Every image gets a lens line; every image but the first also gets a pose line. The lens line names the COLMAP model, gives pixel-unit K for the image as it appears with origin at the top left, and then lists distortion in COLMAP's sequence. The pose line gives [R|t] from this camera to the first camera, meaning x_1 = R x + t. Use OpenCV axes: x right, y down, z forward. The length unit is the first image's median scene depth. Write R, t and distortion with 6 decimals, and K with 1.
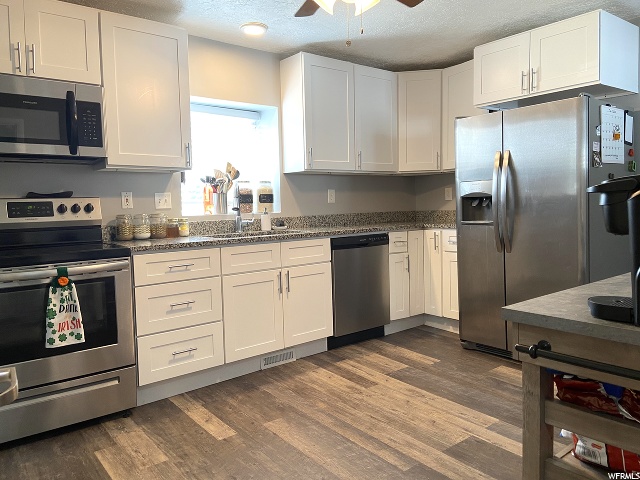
lens RADIAL K [[485.4, 0, 320.0], [0, 485.4, 239.0], [0, 0, 1]] dist [0.069300, -0.081519]
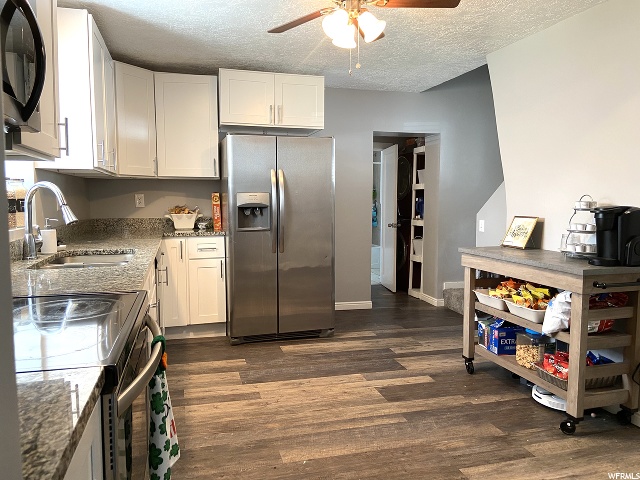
lens RADIAL K [[485.4, 0, 320.6], [0, 485.4, 238.8], [0, 0, 1]] dist [0.069300, -0.081519]
pose [[0.373132, -0.059542, 0.925866, -0.701784], [0.062218, 0.997298, 0.039062, -0.048200], [-0.925690, 0.043030, 0.375828, 0.454161]]
